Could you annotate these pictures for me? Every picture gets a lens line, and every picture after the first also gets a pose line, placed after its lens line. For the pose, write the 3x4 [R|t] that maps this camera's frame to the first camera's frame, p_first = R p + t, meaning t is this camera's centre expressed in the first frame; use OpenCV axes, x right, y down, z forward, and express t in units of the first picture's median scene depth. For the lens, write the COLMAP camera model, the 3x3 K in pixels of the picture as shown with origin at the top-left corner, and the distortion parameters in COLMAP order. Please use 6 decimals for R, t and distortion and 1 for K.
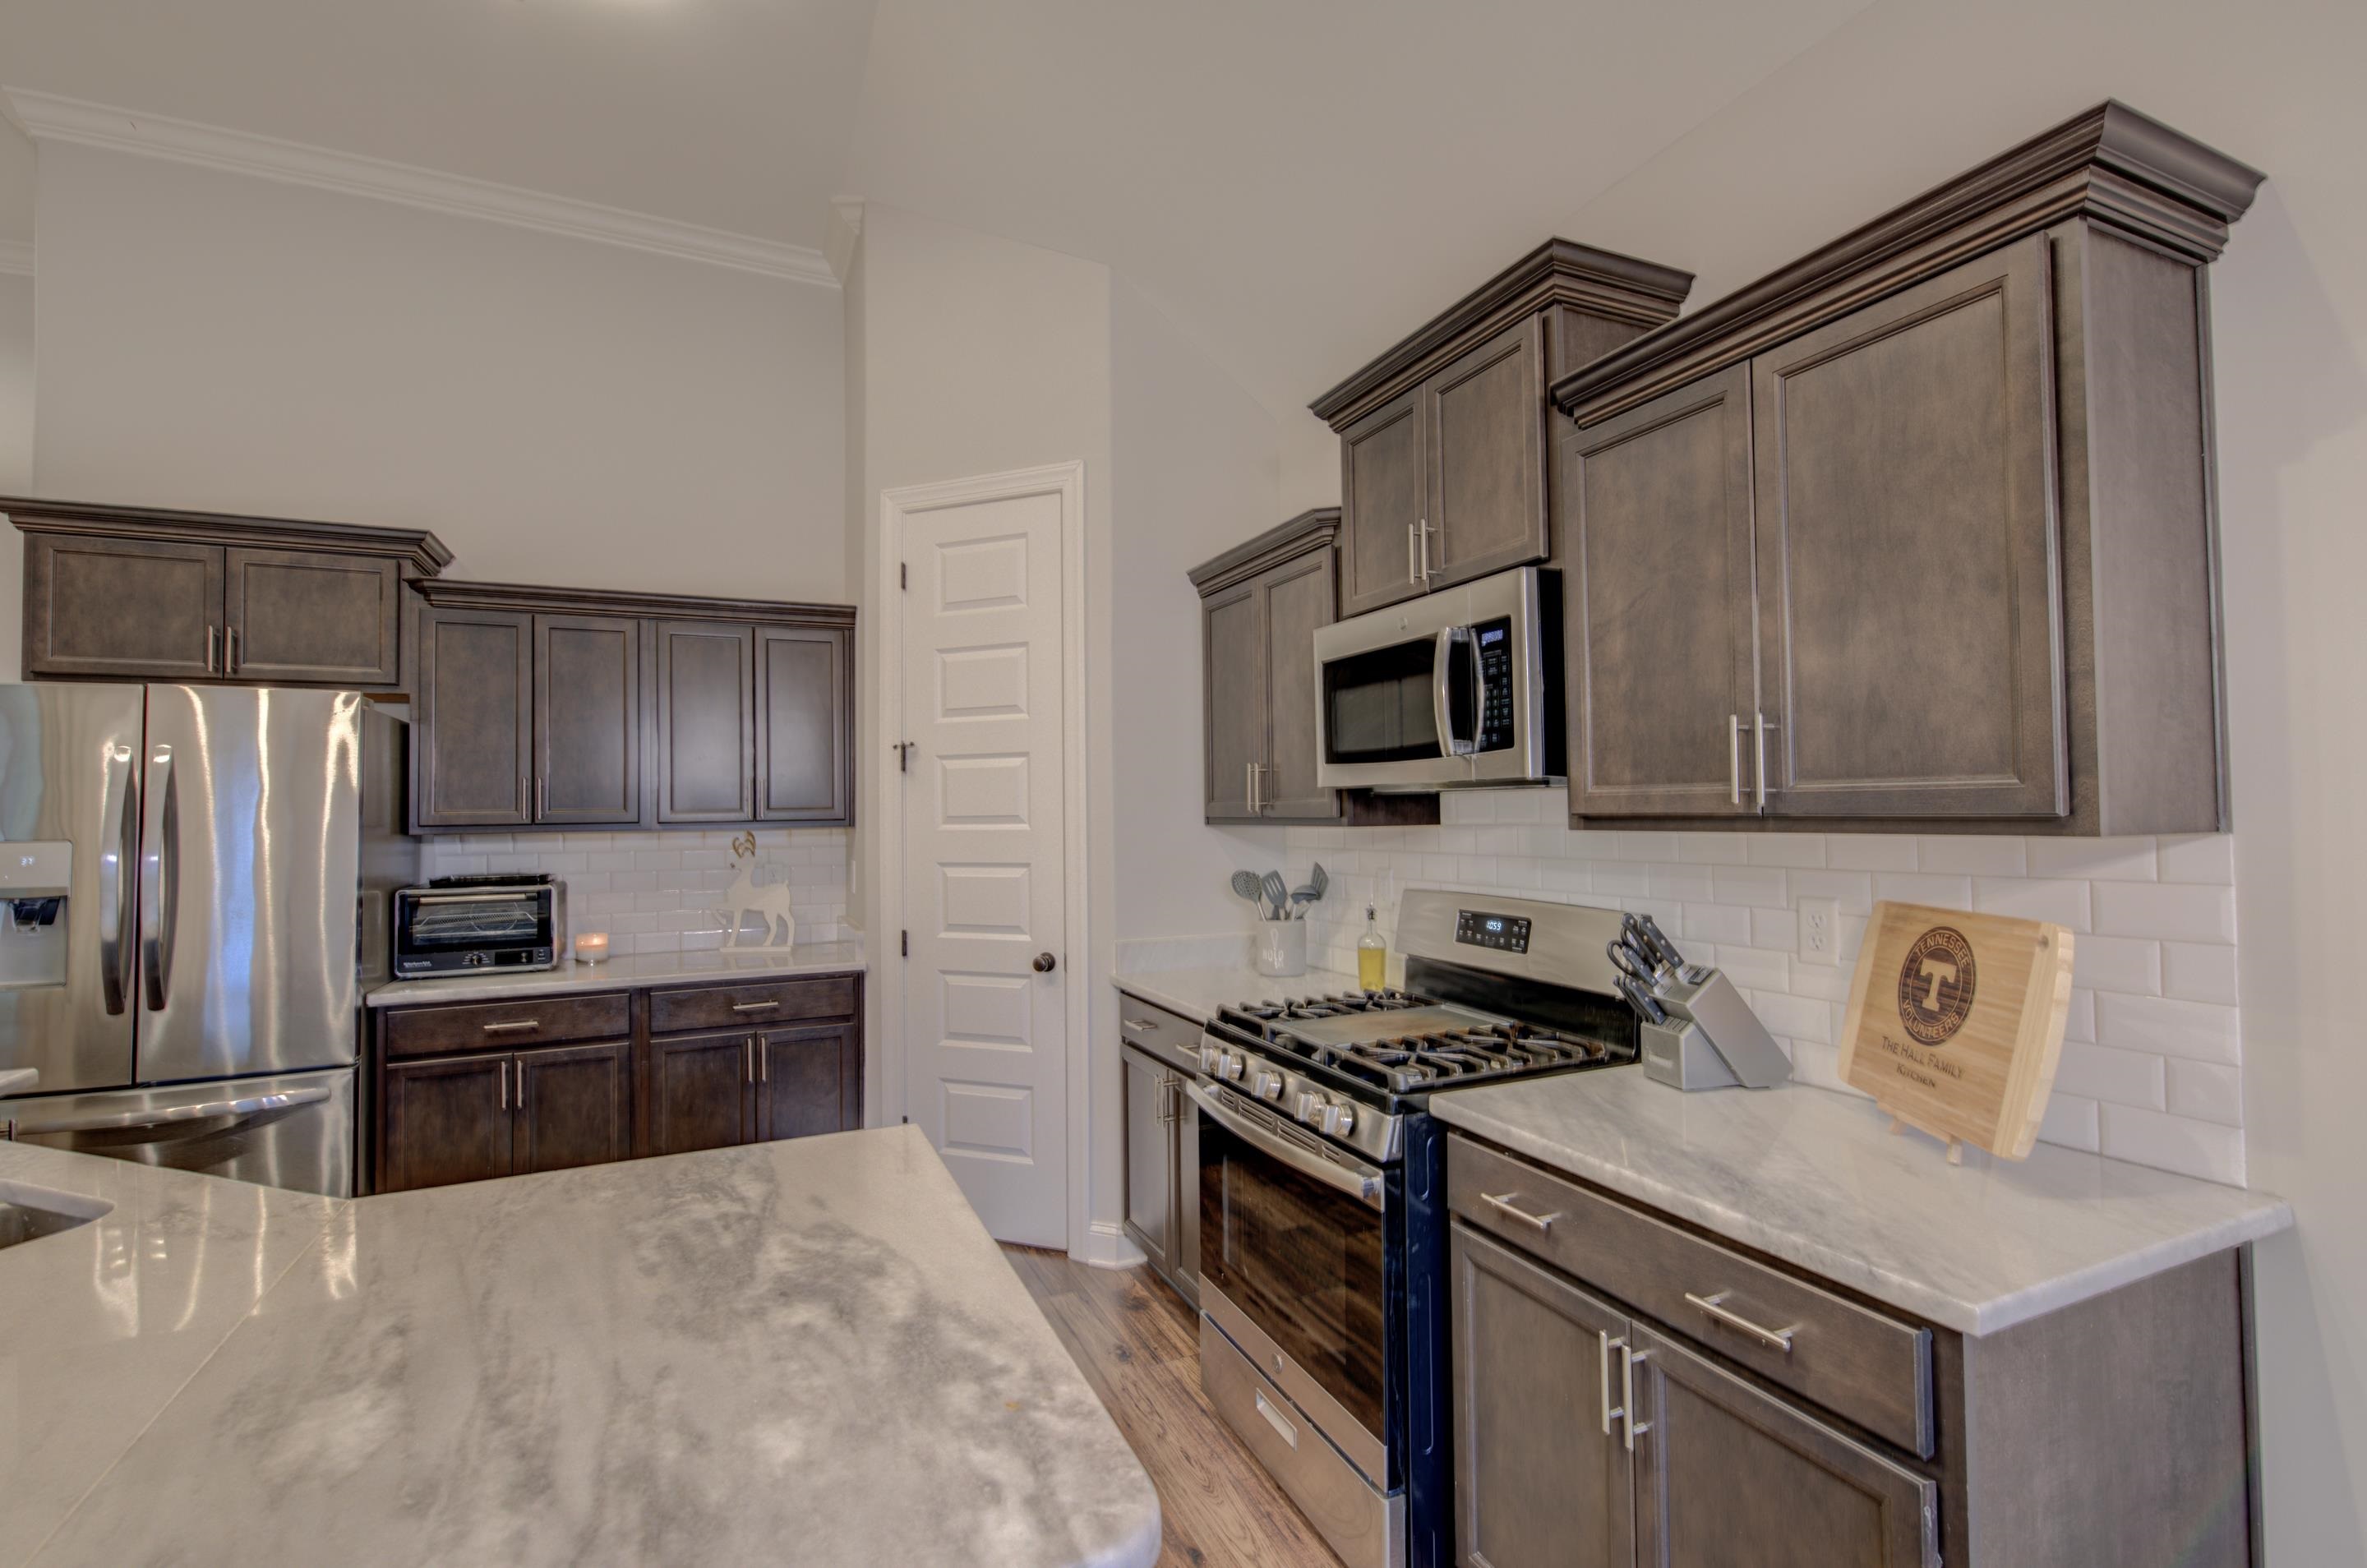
lens RADIAL K [[1049.0, 0, 1176.1], [0, 1049.0, 797.3], [0, 0, 1]] dist [-0.003145, 0.000584]
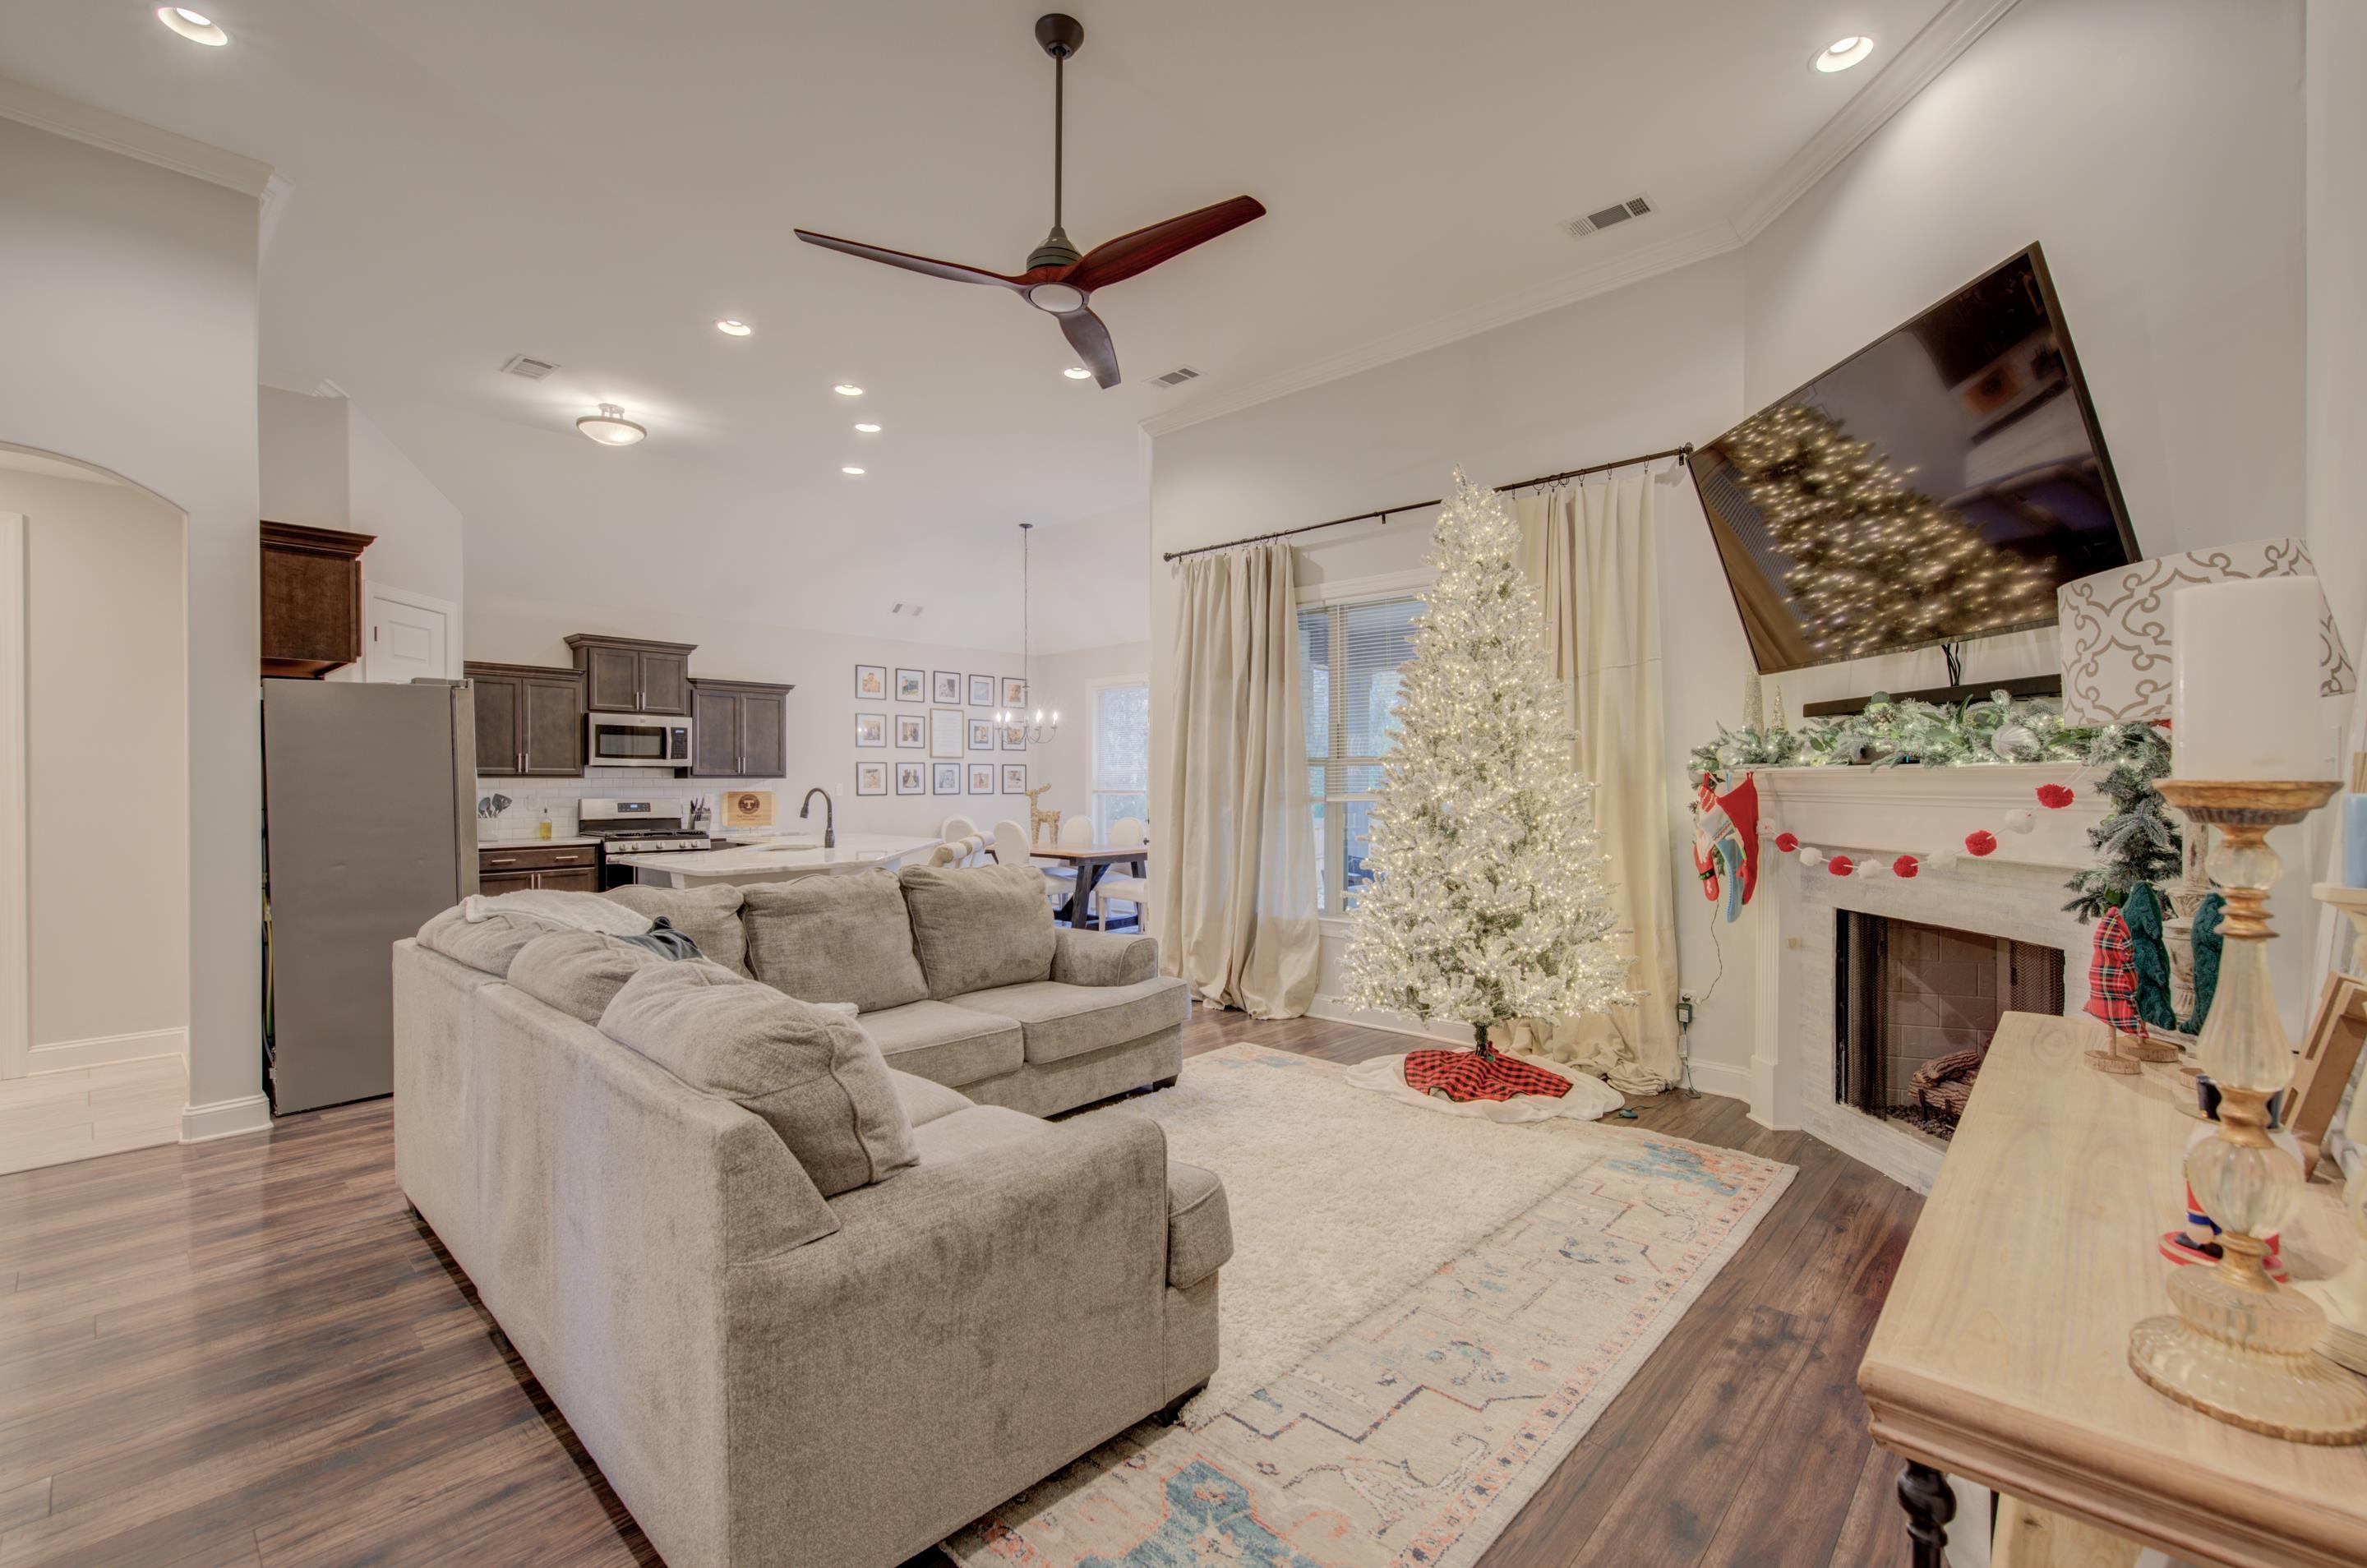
lens RADIAL K [[997.3, 0, 1179.8], [0, 997.3, 784.9], [0, 0, 1]] dist [0.000207, -0.000009]
pose [[-0.400184, 0.002221, 0.916432, -4.606439], [-0.012800, 0.999886, -0.008013, 0.071162], [-0.916345, -0.014938, -0.400110, 0.860385]]
